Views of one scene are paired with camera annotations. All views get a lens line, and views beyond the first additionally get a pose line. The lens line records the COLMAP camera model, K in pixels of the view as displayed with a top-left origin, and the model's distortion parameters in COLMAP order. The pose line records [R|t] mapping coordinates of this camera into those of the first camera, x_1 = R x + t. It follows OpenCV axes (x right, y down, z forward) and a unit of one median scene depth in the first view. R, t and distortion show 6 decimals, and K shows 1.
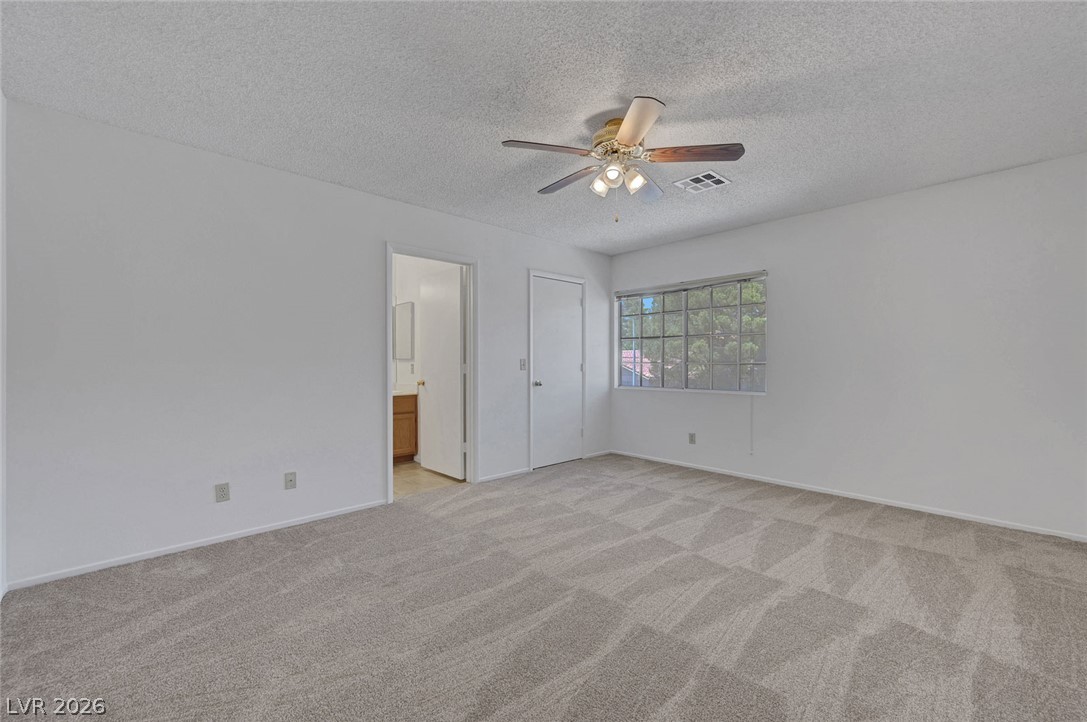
lens RADIAL K [[436.1, 0, 550.4], [0, 436.1, 364.6], [0, 0, 1]] dist [-0.002129, -0.000225]
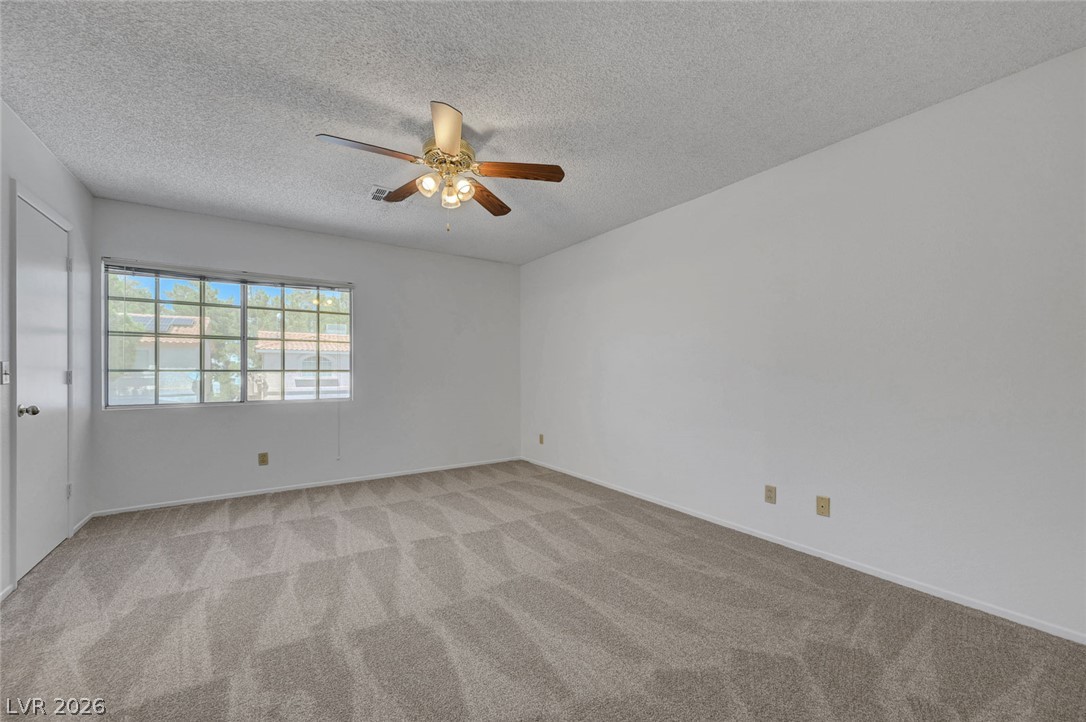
lens RADIAL K [[435.7, 0, 549.9], [0, 435.7, 364.6], [0, 0, 1]] dist [-0.002129, -0.000225]
pose [[0.168857, 0.007441, 0.985613, -0.667848], [0.006114, 0.999944, -0.008596, -0.005549], [-0.985622, 0.007477, 0.168802, 0.489157]]
